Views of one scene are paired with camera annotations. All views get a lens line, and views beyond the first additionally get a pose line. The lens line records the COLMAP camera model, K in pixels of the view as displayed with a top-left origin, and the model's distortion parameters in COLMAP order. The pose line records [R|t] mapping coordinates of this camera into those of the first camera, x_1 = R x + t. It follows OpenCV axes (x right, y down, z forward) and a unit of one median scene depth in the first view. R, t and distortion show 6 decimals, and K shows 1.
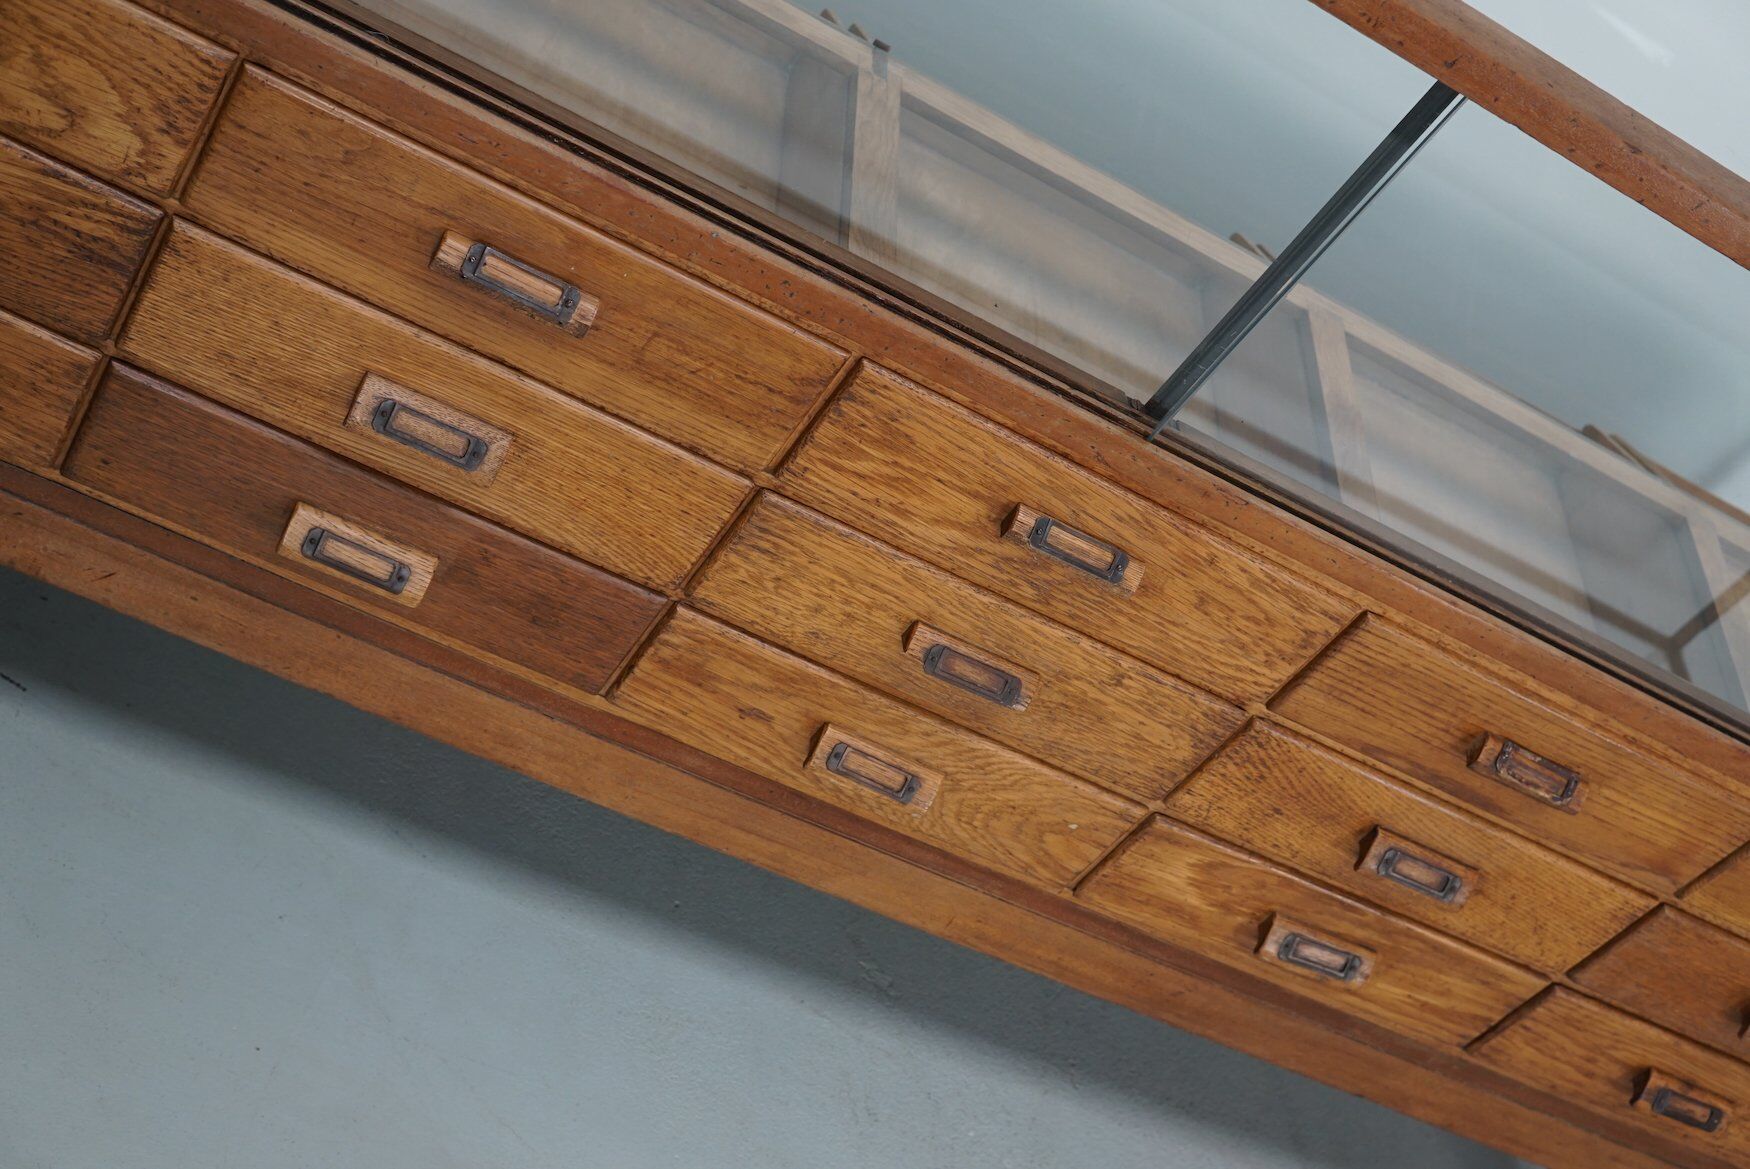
lens RADIAL K [[2268.0, 0, 875.0], [0, 2268.0, 584.5], [0, 0, 1]] dist [-0.148019, 0.316996]
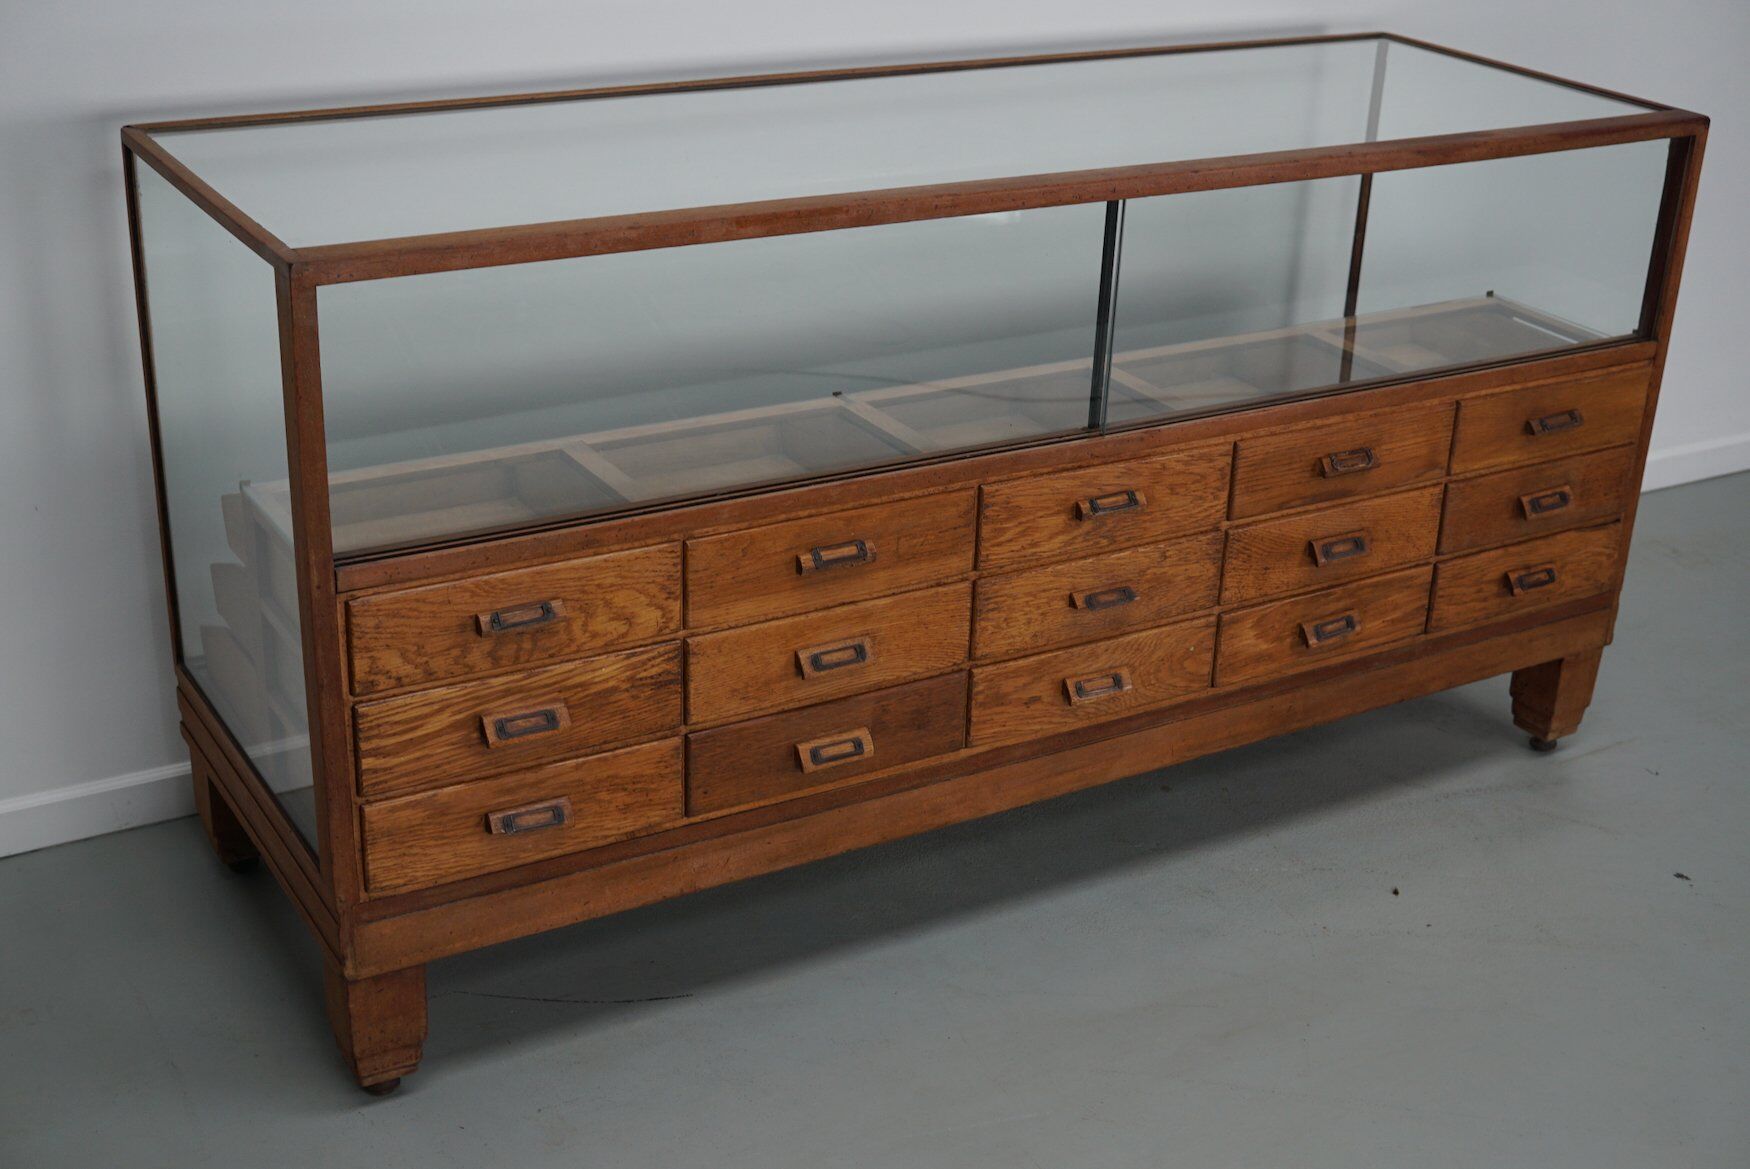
lens RADIAL K [[2268.0, 0, 875.0], [0, 2268.0, 584.5], [0, 0, 1]] dist [-0.148019, 0.316996]
pose [[0.740888, -0.631467, 0.228765, -0.527006], [0.665064, 0.737283, -0.118758, 0.125623], [-0.093672, 0.240130, 0.966211, -0.808284]]
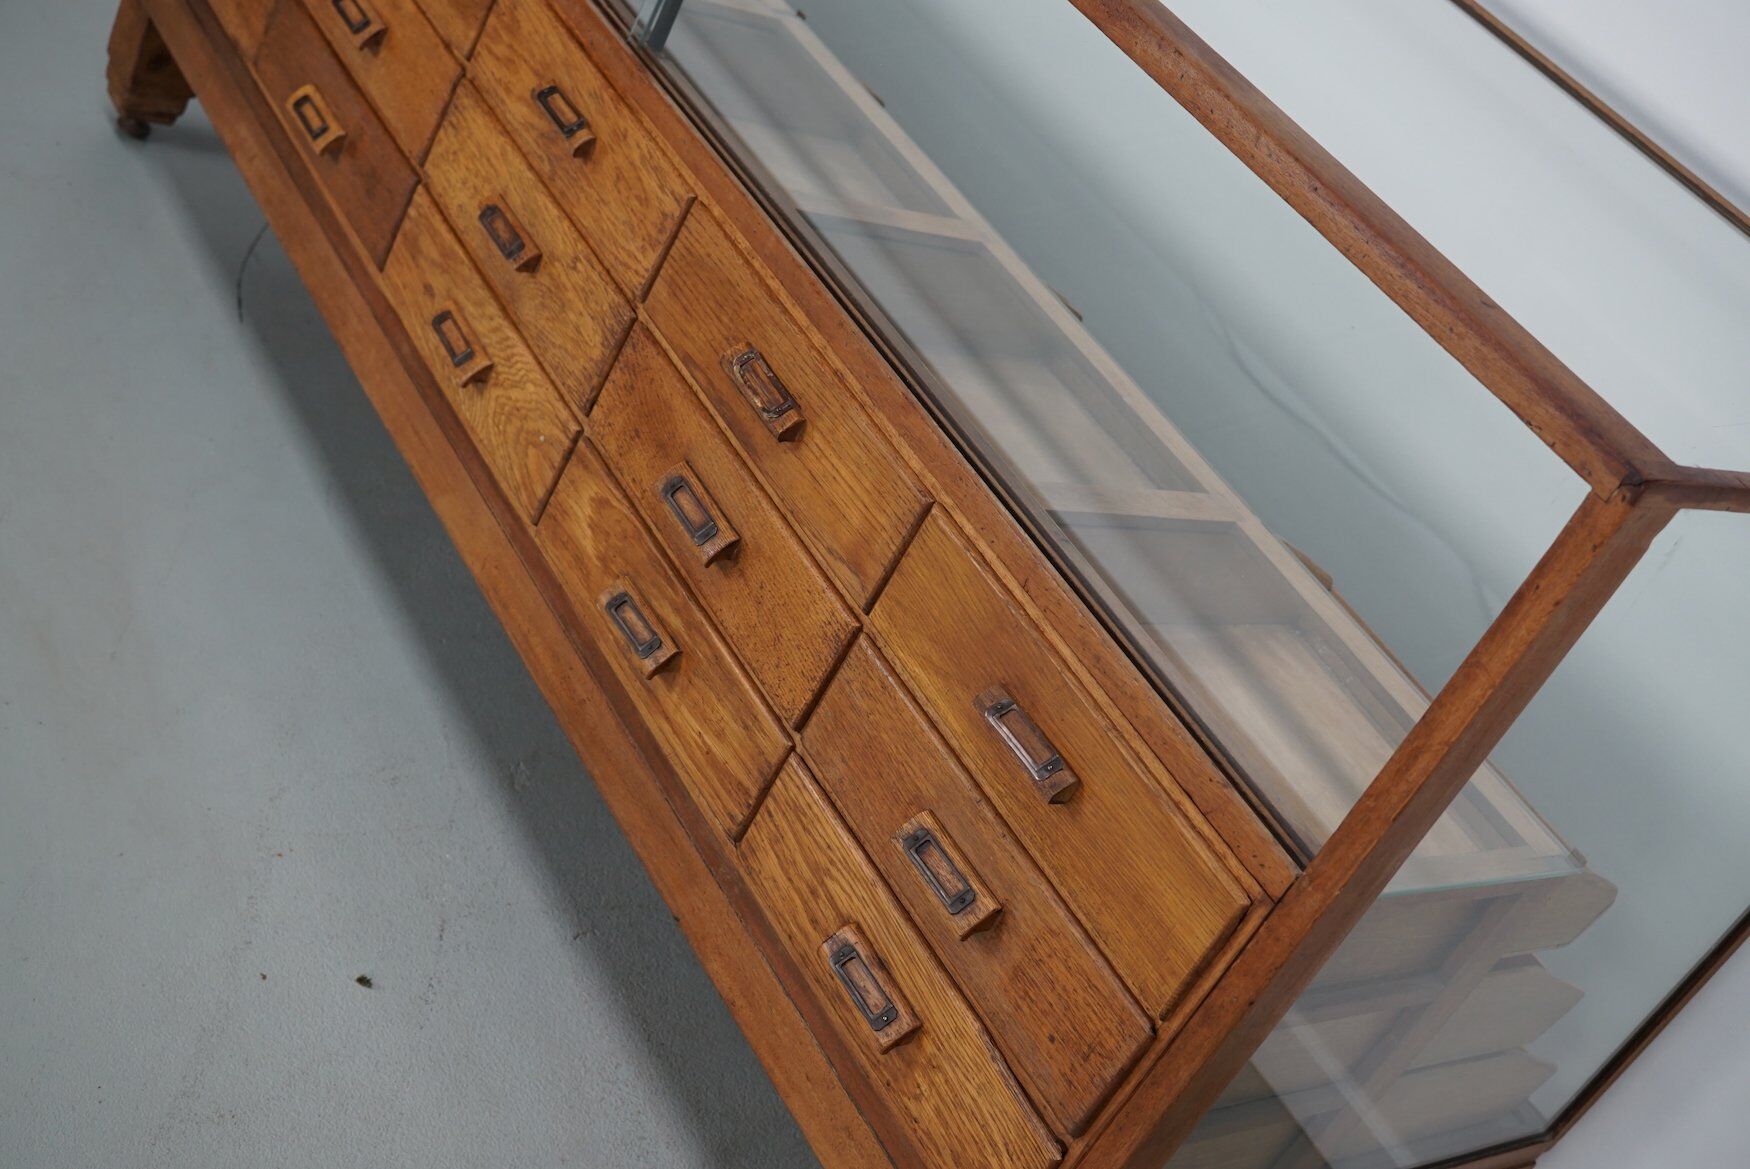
lens RADIAL K [[2268.0, 0, 875.0], [0, 2268.0, 584.5], [0, 0, 1]] dist [-0.148019, 0.316996]
pose [[0.665112, 0.174406, -0.726092, 1.201480], [-0.606150, 0.693983, -0.388549, 0.572182], [0.436130, 0.698549, 0.567292, 0.484971]]
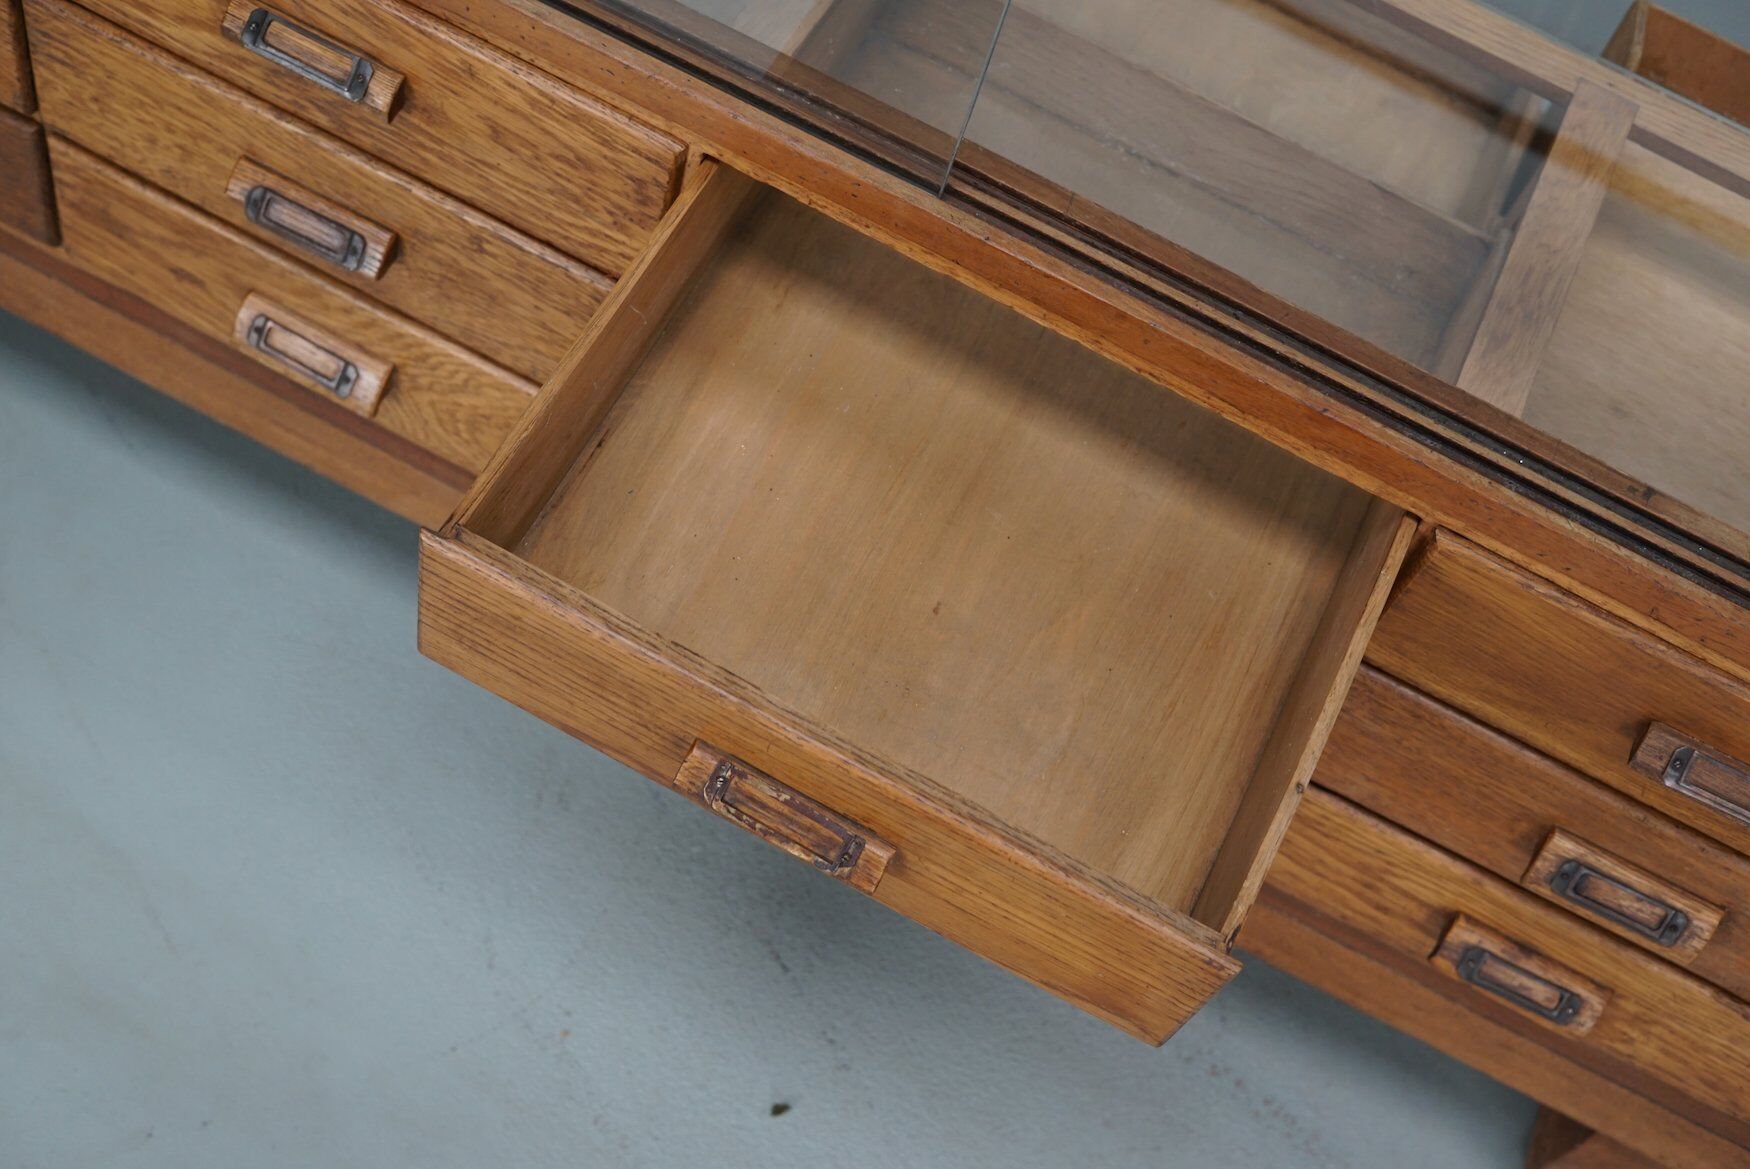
lens RADIAL K [[2268.0, 0, 875.0], [0, 2268.0, 584.5], [0, 0, 1]] dist [-0.148019, 0.316996]
pose [[0.874592, 0.110740, -0.472044, 0.615811], [-0.068049, 0.991967, 0.106632, 0.067538], [0.480060, -0.061137, 0.875103, 0.388071]]
